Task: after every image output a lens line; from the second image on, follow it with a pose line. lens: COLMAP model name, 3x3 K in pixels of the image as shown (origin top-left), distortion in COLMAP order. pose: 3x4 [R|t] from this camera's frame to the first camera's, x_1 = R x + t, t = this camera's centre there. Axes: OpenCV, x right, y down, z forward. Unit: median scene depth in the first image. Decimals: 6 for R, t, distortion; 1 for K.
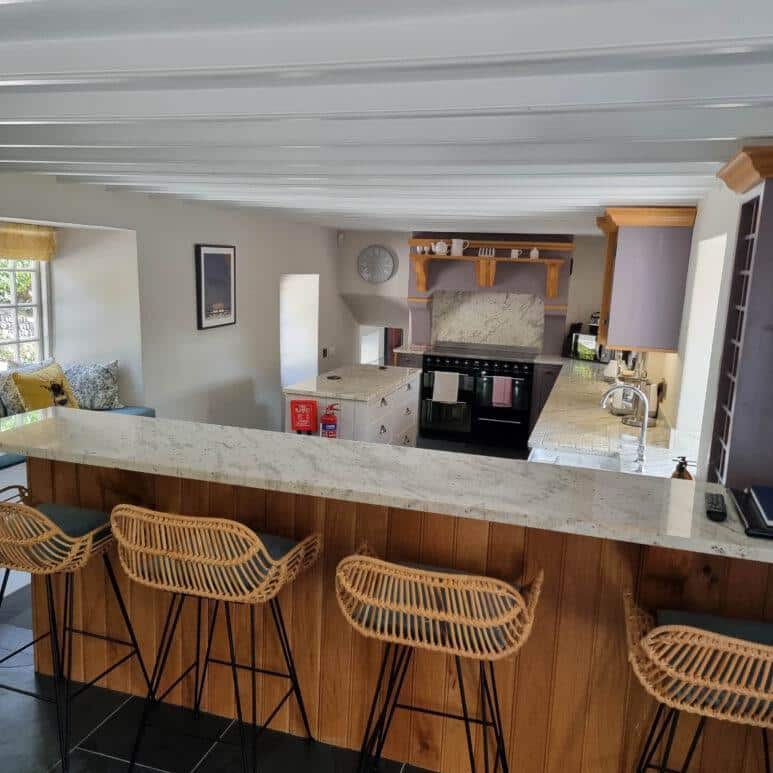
lens RADIAL K [[716.7, 0, 382.8], [0, 716.7, 387.7], [0, 0, 1]] dist [0.056328, 0.000000]
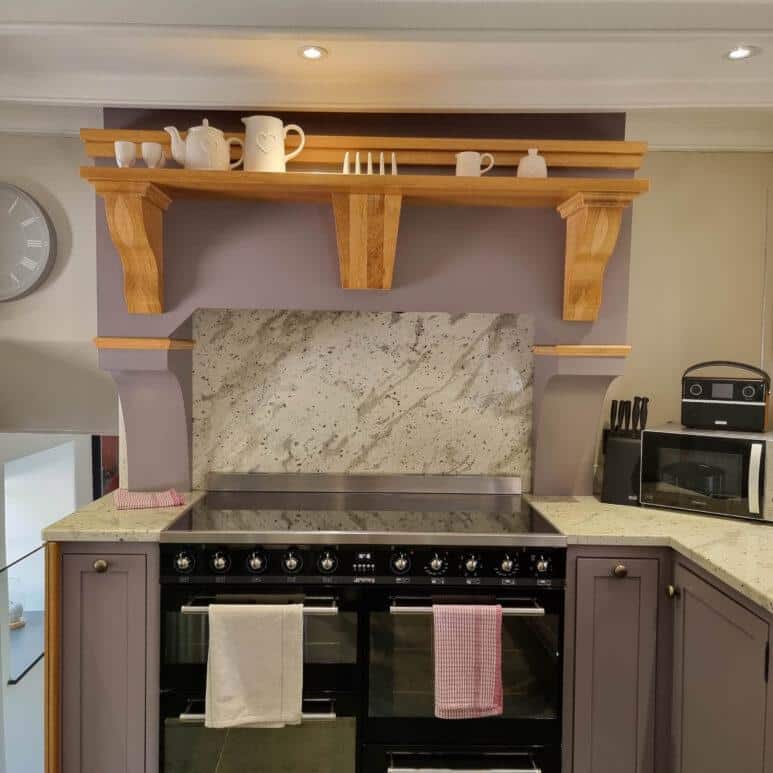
lens RADIAL K [[716.7, 0, 385.1], [0, 716.7, 390.2], [0, 0, 1]] dist [0.056328, 0.000000]
pose [[0.951925, -0.045552, 0.302925, 0.057077], [0.078790, 0.992021, -0.098417, -0.069442], [-0.296025, 0.117553, 0.947919, 0.716978]]
